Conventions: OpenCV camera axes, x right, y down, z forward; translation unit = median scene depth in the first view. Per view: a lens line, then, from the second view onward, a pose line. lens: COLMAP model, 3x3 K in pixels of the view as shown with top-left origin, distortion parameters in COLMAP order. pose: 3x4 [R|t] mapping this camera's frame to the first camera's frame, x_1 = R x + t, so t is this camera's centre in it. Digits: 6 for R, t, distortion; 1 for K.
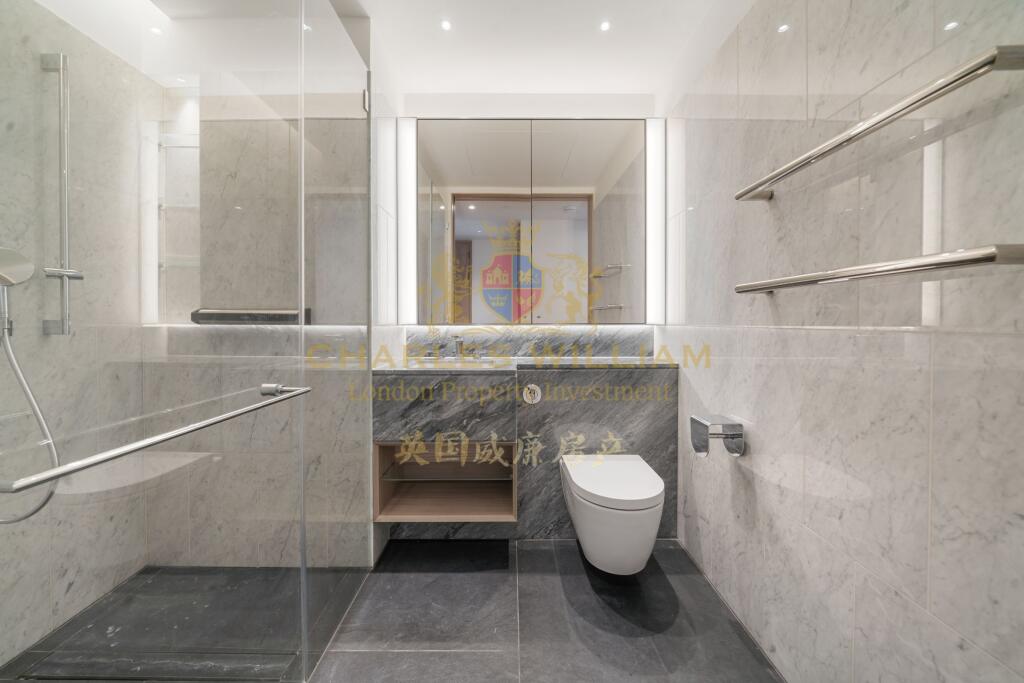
lens RADIAL K [[353.6, 0, 510.3], [0, 353.6, 326.7], [0, 0, 1]] dist [-0.005931, 0.000028]
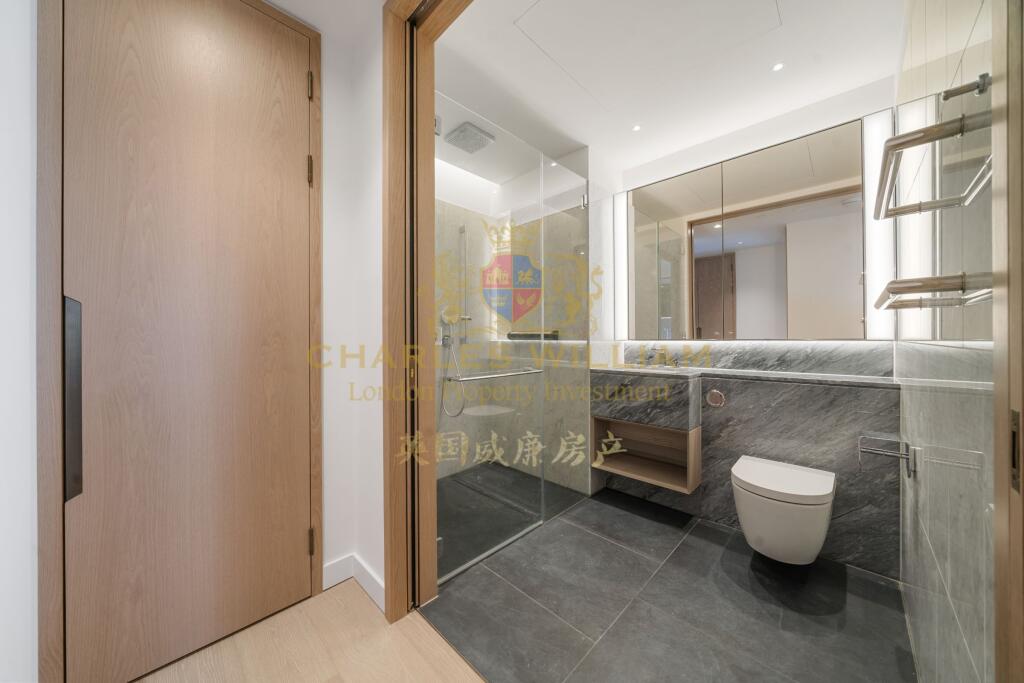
lens RADIAL K [[351.0, 0, 508.4], [0, 351.0, 338.2], [0, 0, 1]] dist [-0.000577, -0.000028]
pose [[0.714607, -0.002819, -0.699521, 0.431780], [-0.005666, 0.999936, -0.009818, 0.003427], [0.699504, 0.010980, 0.714545, -0.363594]]
